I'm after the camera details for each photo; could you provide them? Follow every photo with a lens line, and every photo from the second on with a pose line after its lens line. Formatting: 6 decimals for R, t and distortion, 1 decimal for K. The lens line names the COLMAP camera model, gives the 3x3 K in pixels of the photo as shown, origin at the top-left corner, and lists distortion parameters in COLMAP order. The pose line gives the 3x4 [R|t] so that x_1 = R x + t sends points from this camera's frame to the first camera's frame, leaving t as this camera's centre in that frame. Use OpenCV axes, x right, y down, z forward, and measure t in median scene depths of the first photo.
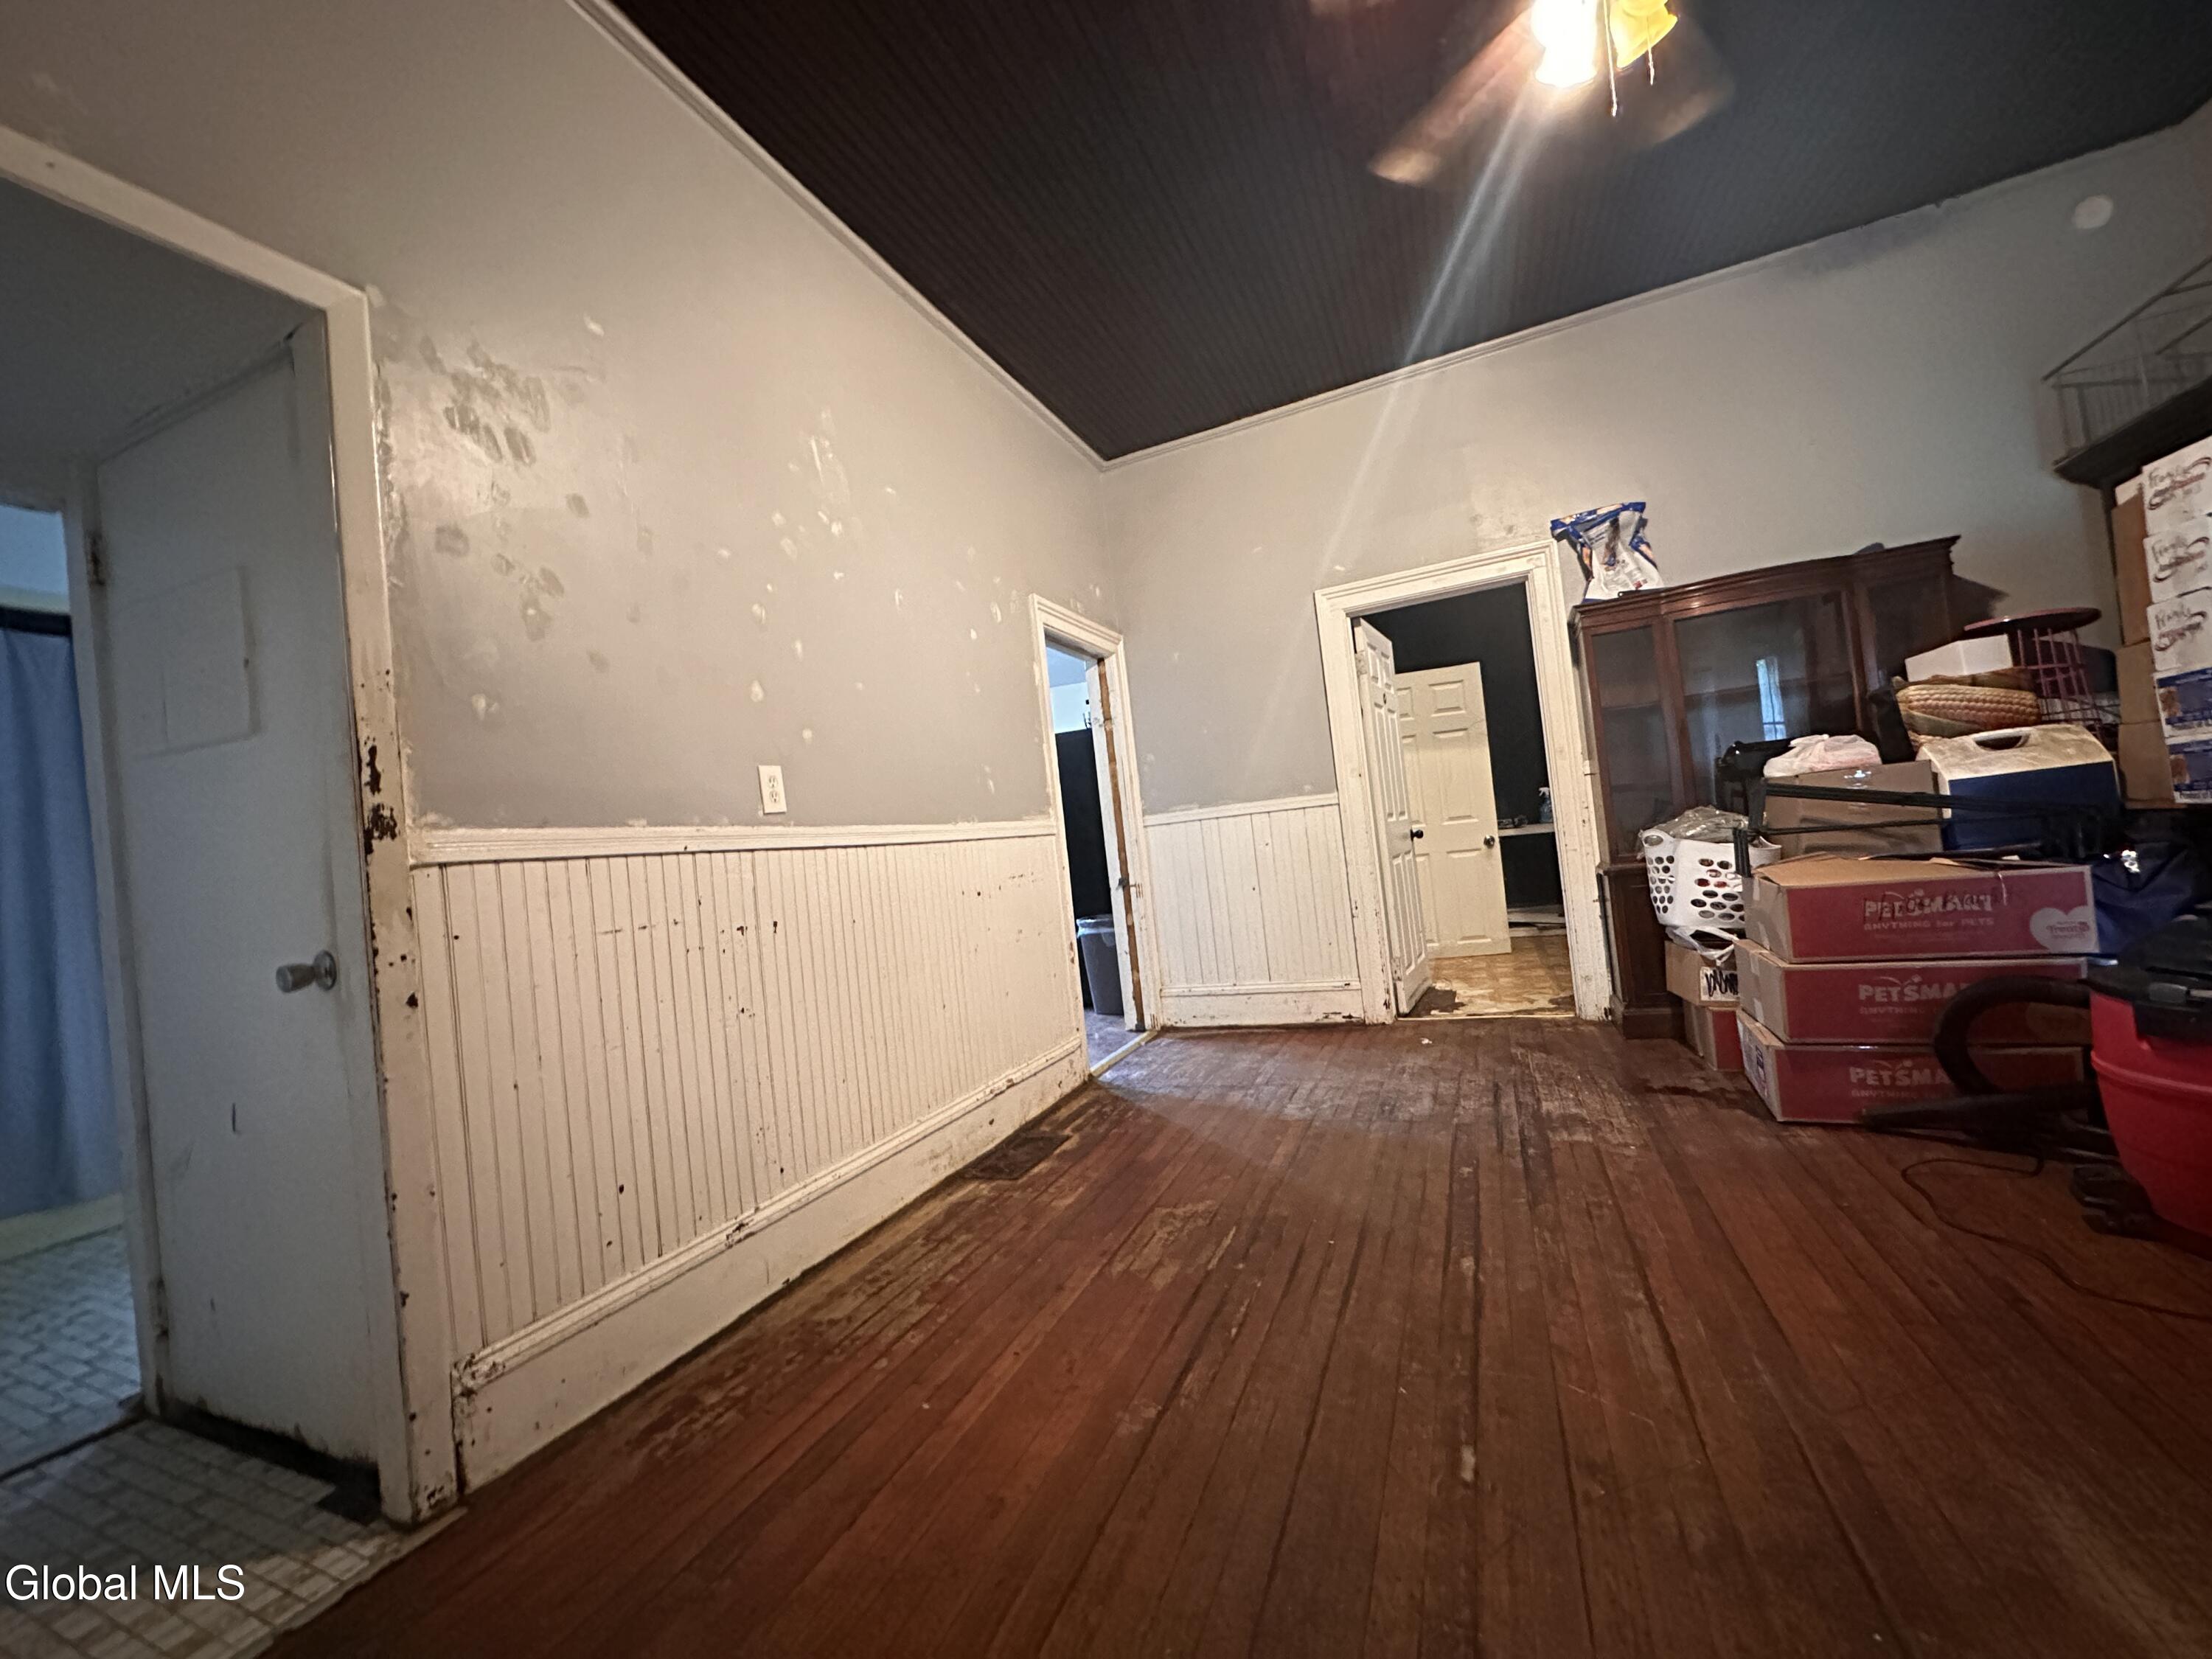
lens RADIAL K [[882.2, 0, 1106.7], [0, 882.2, 824.8], [0, 0, 1]] dist [-0.000310, -0.000208]
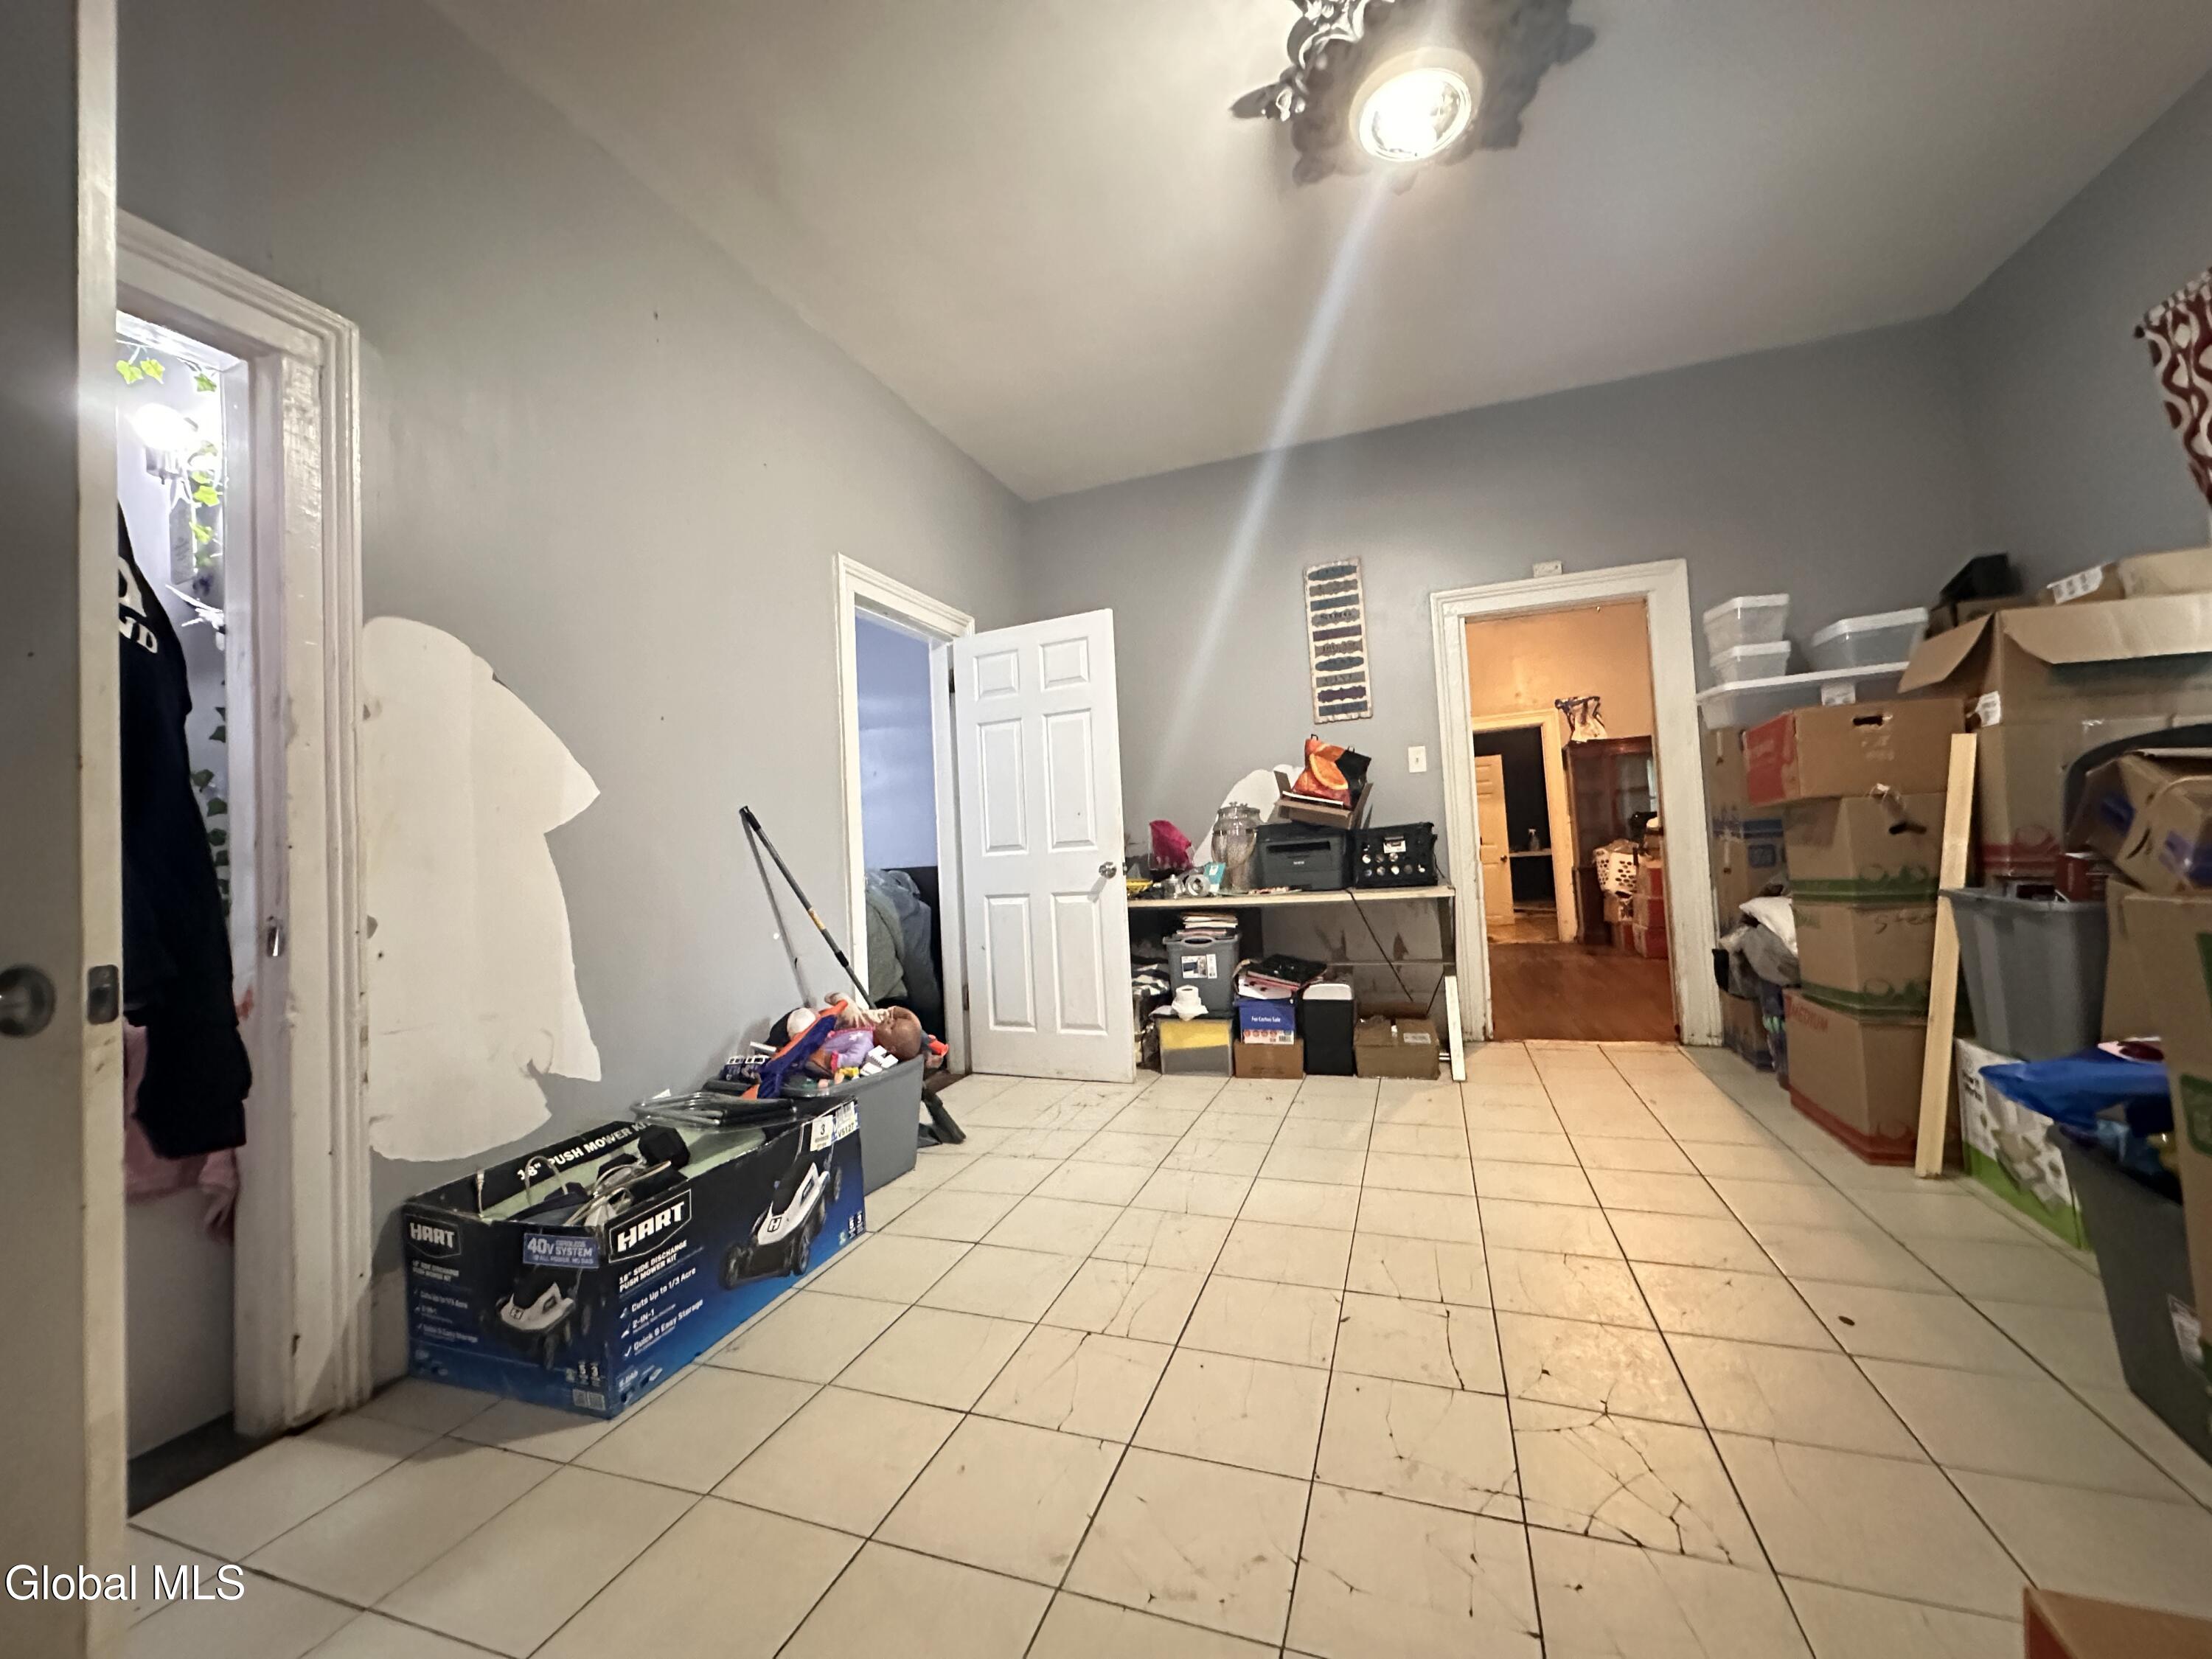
lens RADIAL K [[882.2, 0, 1102.2], [0, 882.2, 826.9], [0, 0, 1]] dist [-0.000310, -0.000208]
pose [[0.998374, 0.038143, 0.042352, -0.686824], [-0.037005, 0.998941, -0.027332, 0.054636], [-0.043350, 0.025720, 0.998729, -1.099057]]
